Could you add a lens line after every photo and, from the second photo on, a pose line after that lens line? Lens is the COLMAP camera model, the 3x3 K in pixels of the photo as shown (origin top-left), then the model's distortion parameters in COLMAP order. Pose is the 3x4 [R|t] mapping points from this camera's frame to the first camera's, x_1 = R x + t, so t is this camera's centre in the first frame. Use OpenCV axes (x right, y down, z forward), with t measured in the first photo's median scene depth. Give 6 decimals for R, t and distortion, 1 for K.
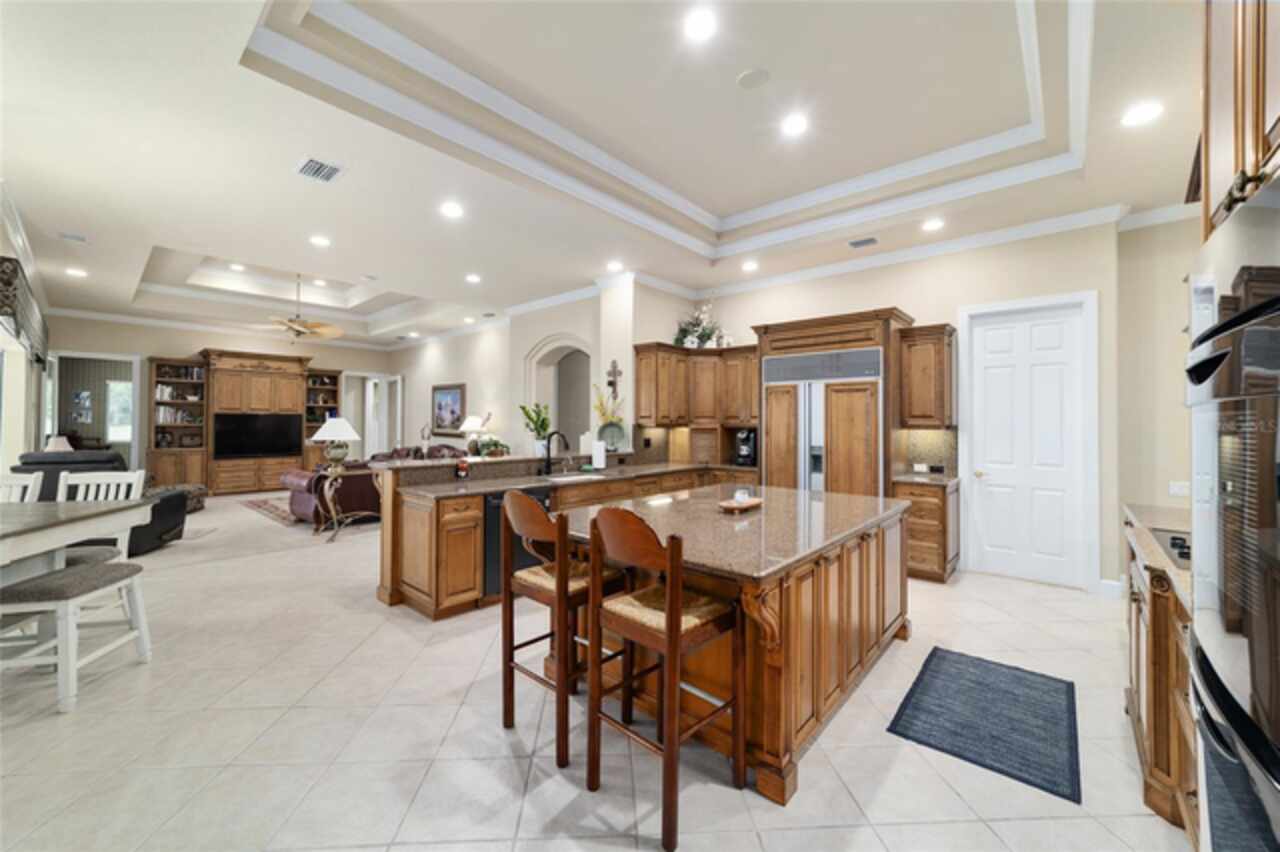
lens RADIAL K [[490.1, 0, 635.0], [0, 490.1, 417.8], [0, 0, 1]] dist [-0.010177, 0.004087]
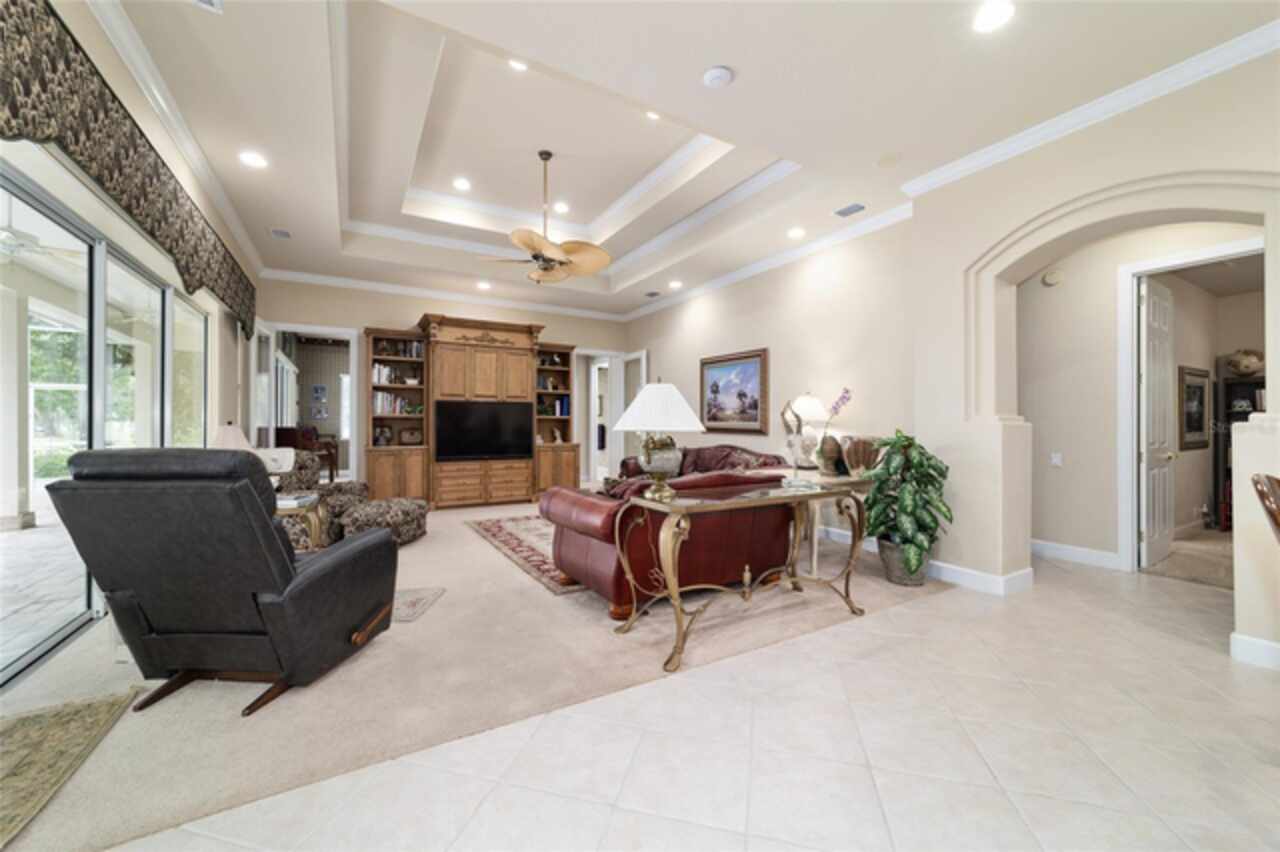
lens RADIAL K [[490.1, 0, 643.1], [0, 490.1, 426.9], [0, 0, 1]] dist [-0.010177, 0.004087]
pose [[0.954404, -0.000280, -0.298516, -0.325385], [0.003986, 0.999922, 0.011805, 0.023714], [0.298490, -0.012457, 0.954331, 0.367668]]
